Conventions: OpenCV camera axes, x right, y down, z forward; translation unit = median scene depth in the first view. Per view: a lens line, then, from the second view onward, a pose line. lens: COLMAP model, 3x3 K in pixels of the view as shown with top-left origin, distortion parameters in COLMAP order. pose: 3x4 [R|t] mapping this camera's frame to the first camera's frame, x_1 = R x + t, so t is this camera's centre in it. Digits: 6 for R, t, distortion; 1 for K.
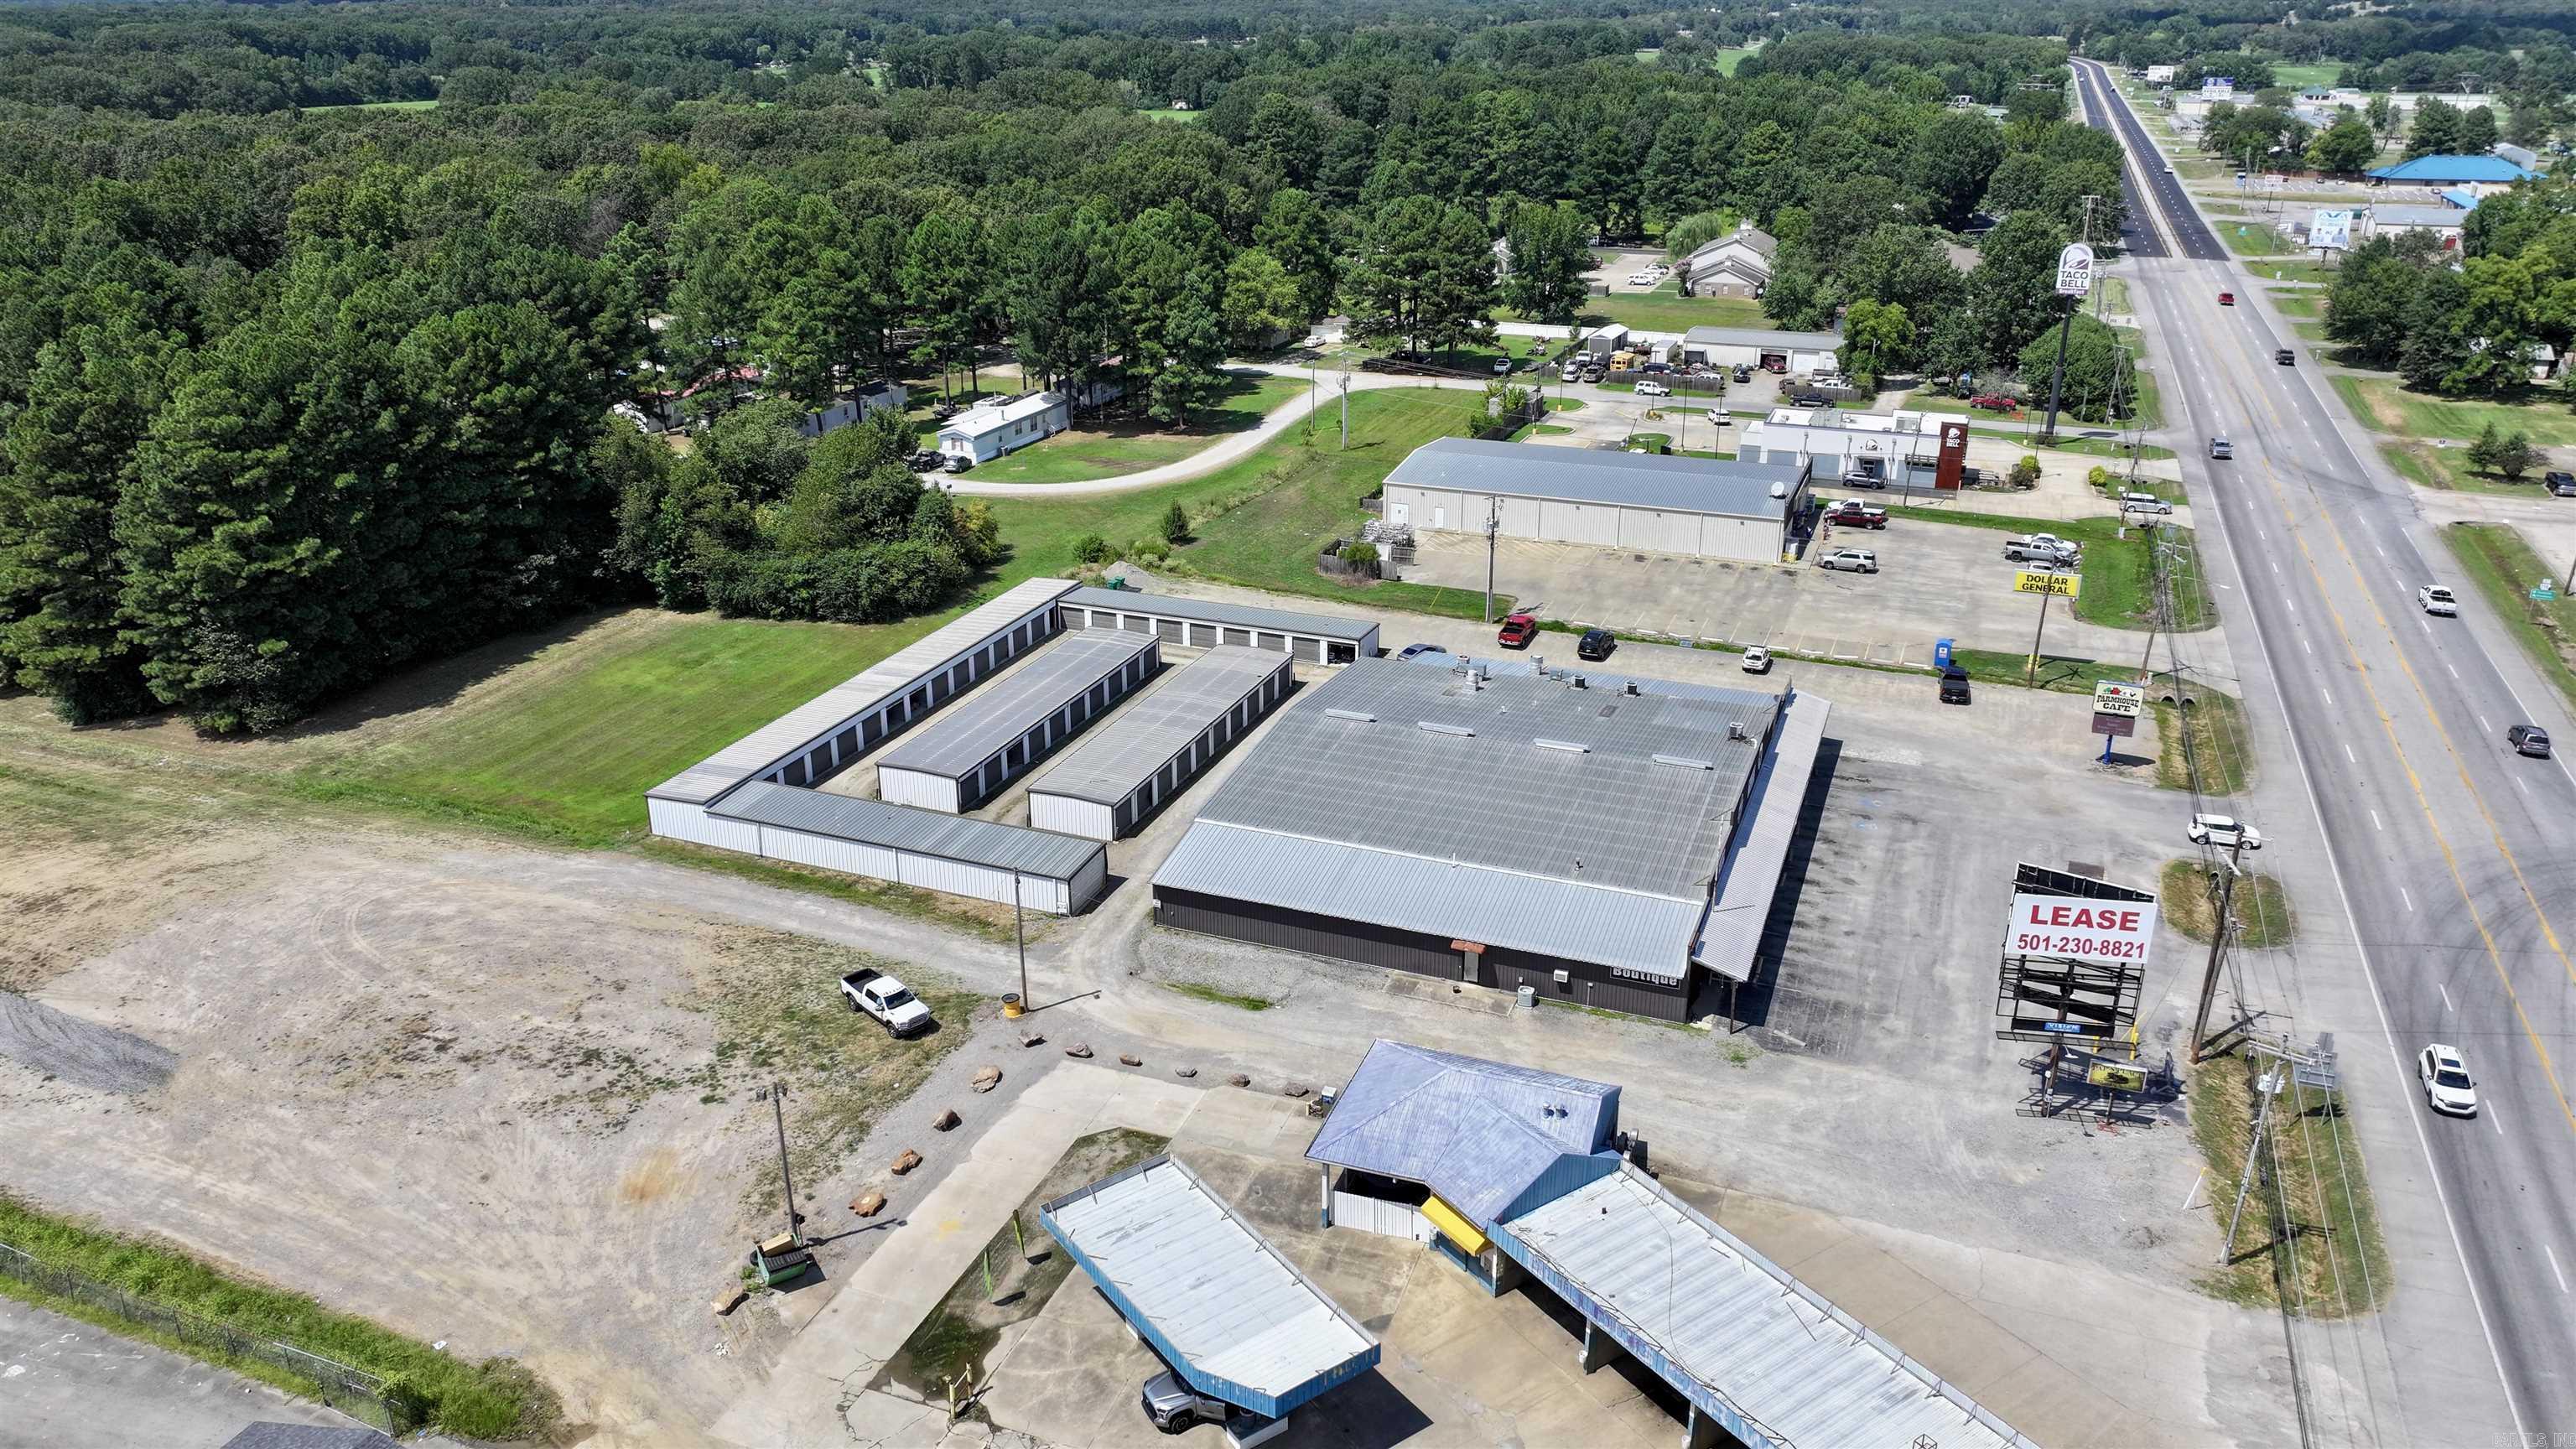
lens RADIAL K [[1809.7, 0, 1294.5], [0, 1809.7, 722.4], [0, 0, 1]] dist [0.002154, 0.008856]
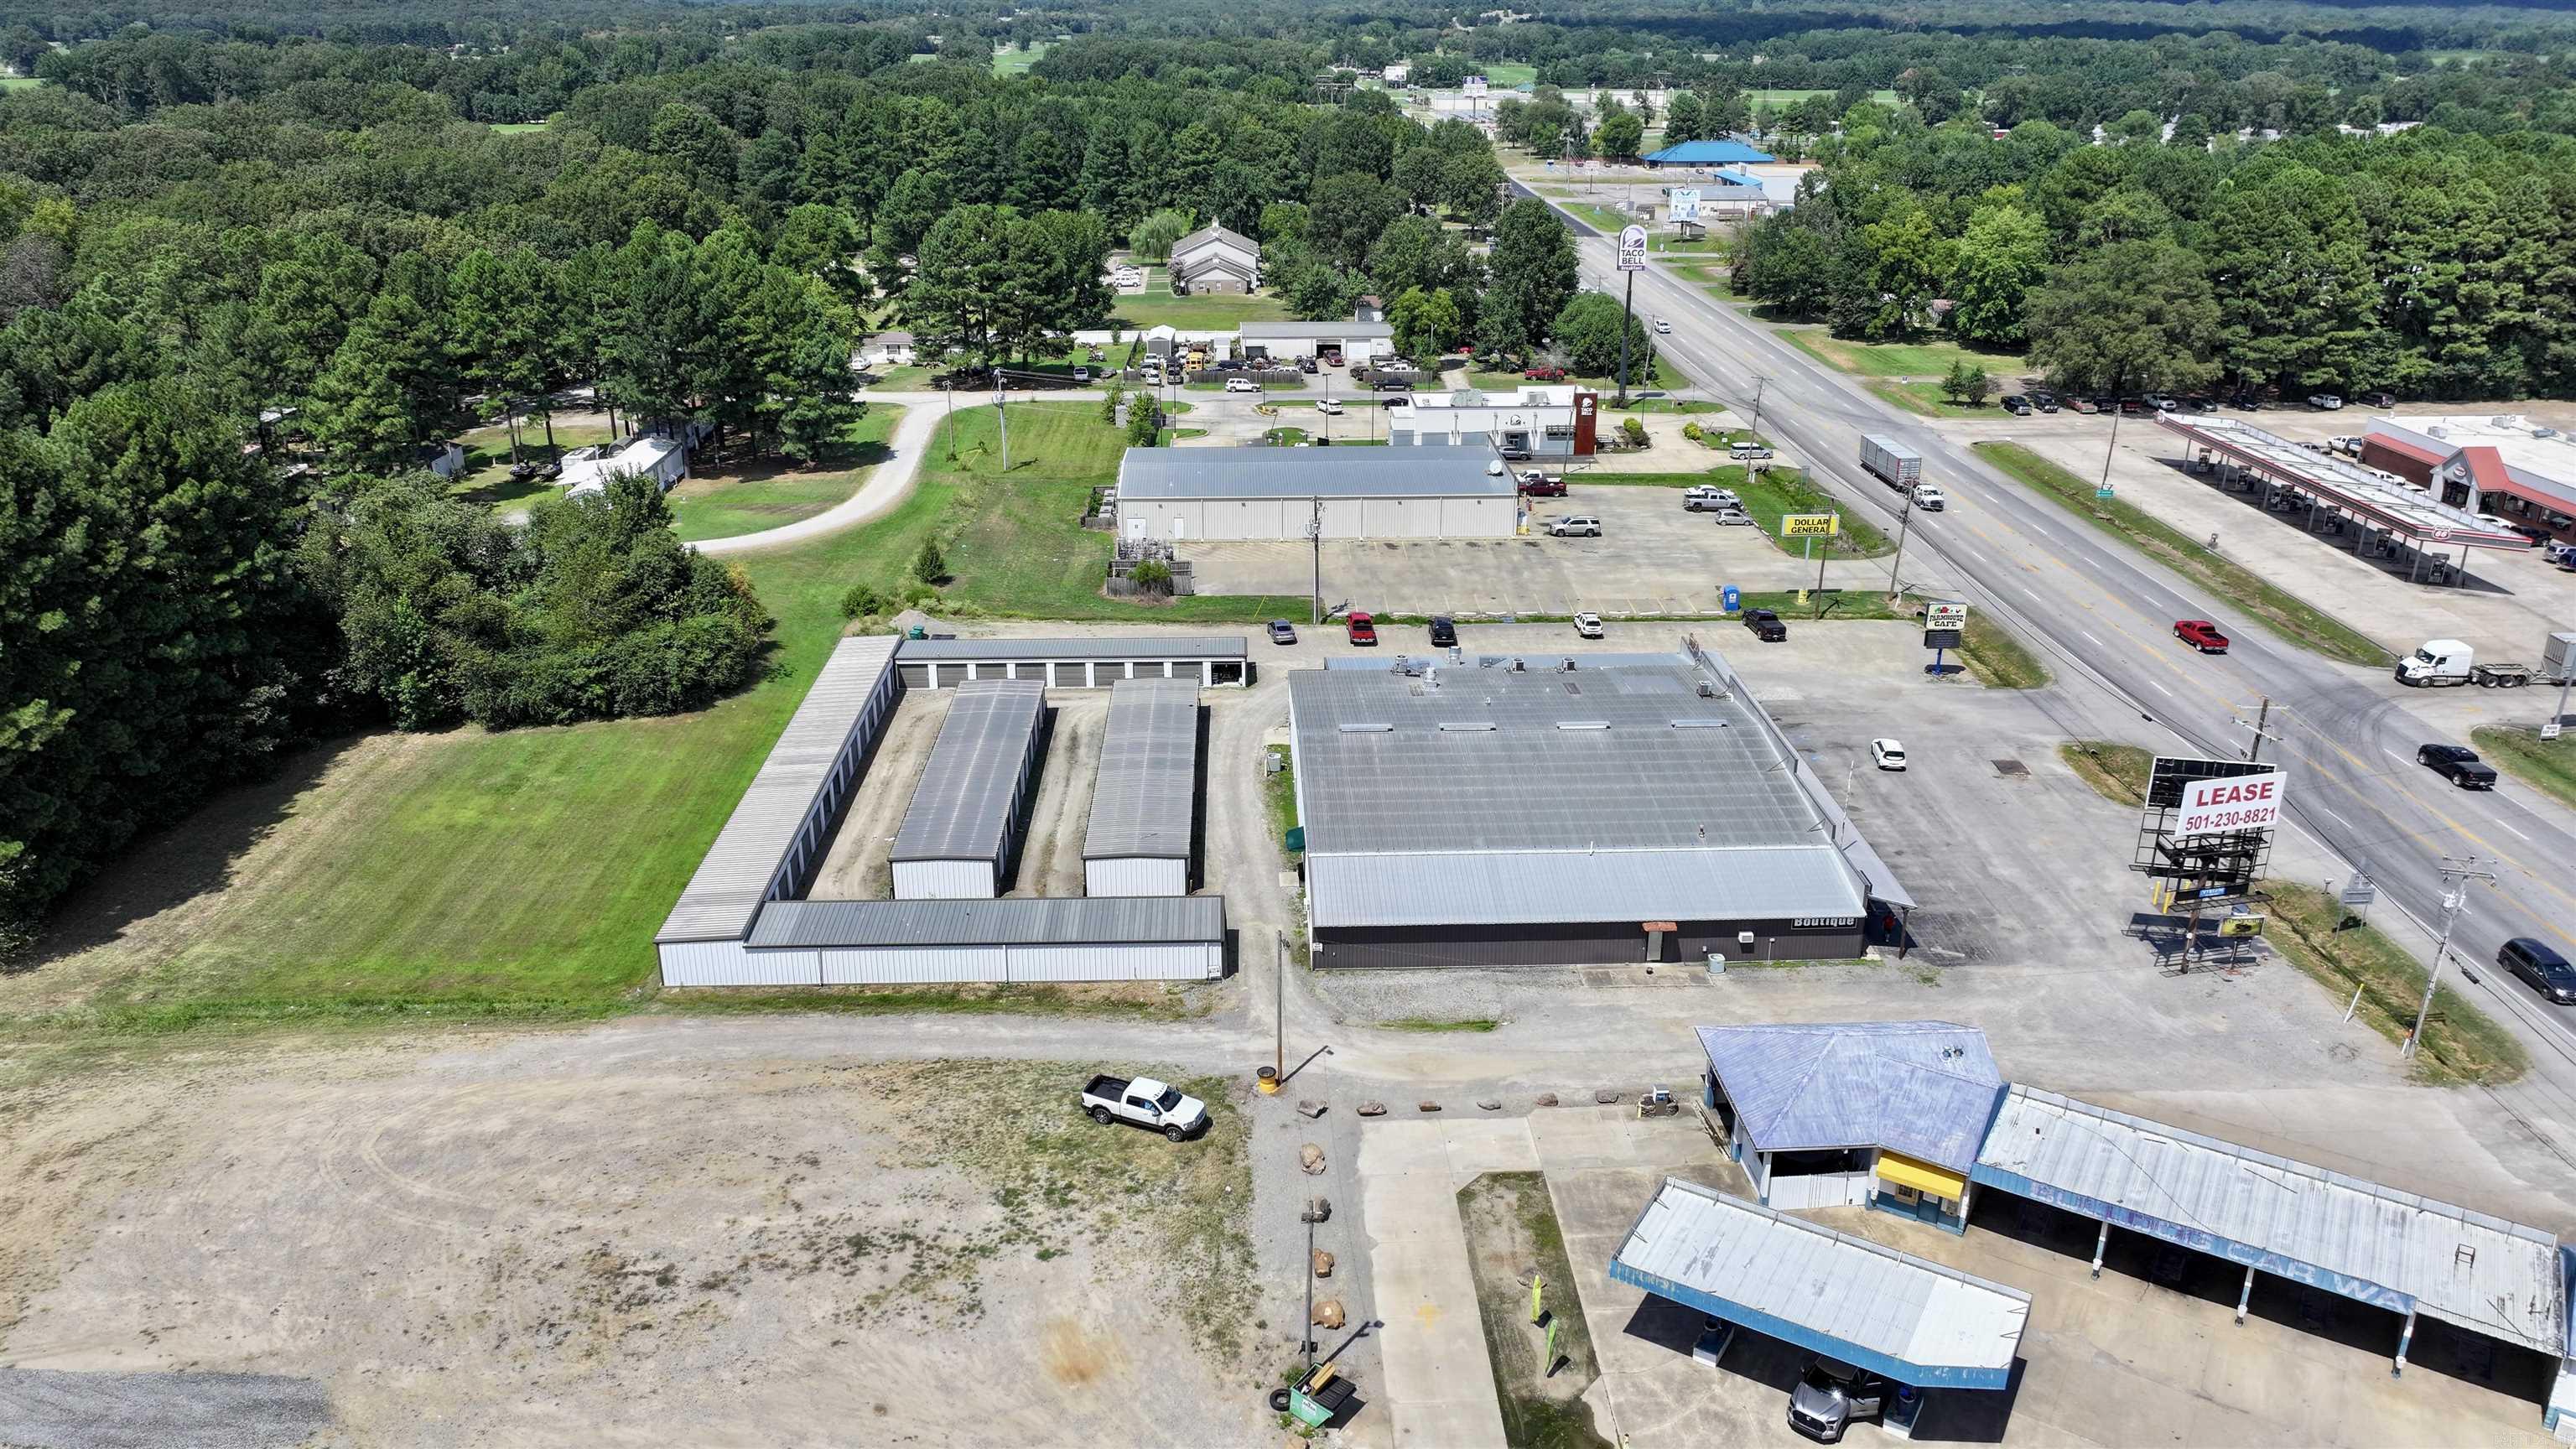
lens RADIAL K [[1809.7, 0, 1294.5], [0, 1809.7, 722.4], [0, 0, 1]] dist [0.002154, 0.008856]
pose [[0.917339, -0.144947, 0.370783, -0.288954], [0.145947, 0.988963, 0.025527, -0.029406], [-0.370391, 0.030698, 0.928369, 0.078509]]
